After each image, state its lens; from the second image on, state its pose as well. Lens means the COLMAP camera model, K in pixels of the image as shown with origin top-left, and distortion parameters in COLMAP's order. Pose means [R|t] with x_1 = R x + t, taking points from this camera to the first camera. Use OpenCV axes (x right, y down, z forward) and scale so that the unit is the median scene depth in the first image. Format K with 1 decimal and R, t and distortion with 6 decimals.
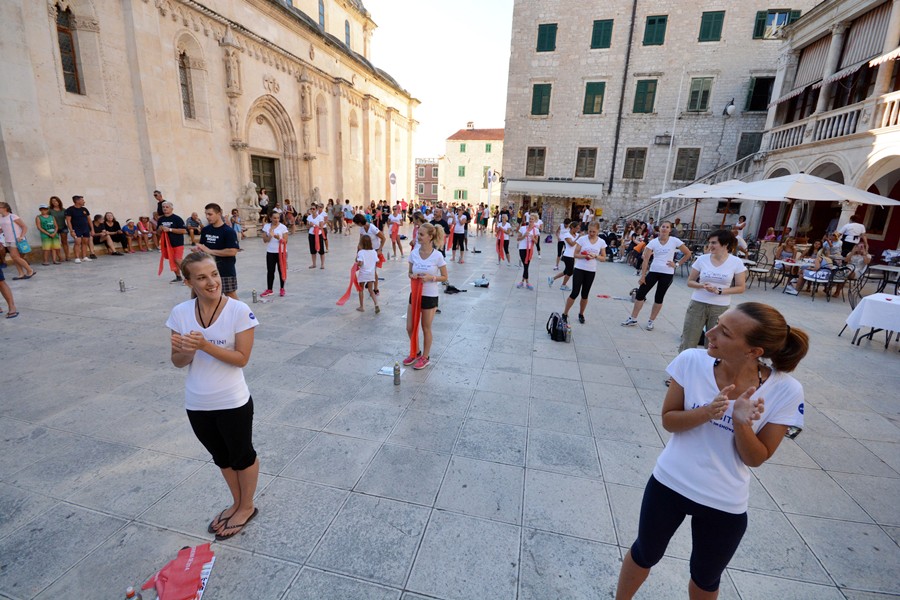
lens RADIAL K [[394.4, 0, 451.4], [0, 394.4, 307.0], [0, 0, 1]] dist [-0.012768, -0.001425]
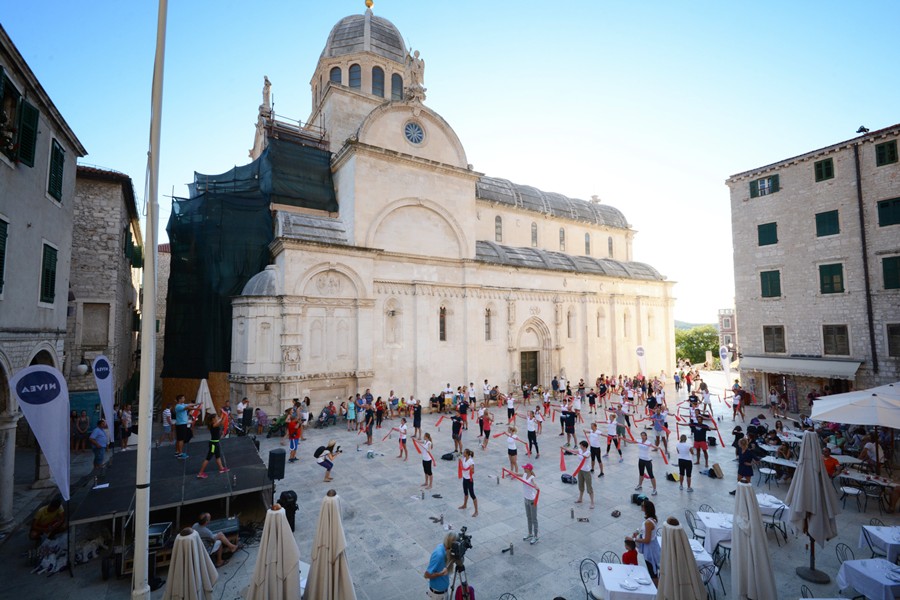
lens RADIAL K [[410.3, 0, 452.8], [0, 410.3, 300.3], [0, 0, 1]] dist [-0.002610, -0.002029]
pose [[0.727078, -0.093797, -0.680117, 0.363373], [-0.151135, 0.944456, -0.291824, -0.029788], [0.669713, 0.314968, 0.672518, -0.327819]]
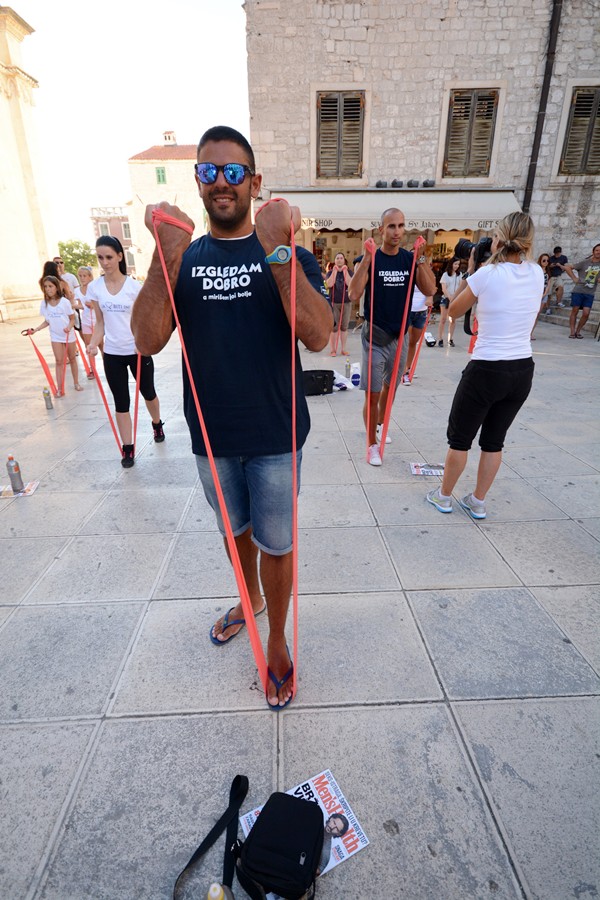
lens RADIAL K [[447.3, 0, 298.9], [0, 447.3, 453.5], [0, 0, 1]] dist [-0.001566, -0.001784]
pose [[0.964148, -0.140527, 0.225101, 0.041103], [0.113813, 0.985273, 0.127608, -0.139918], [-0.239719, -0.097413, 0.965943, 0.609039]]
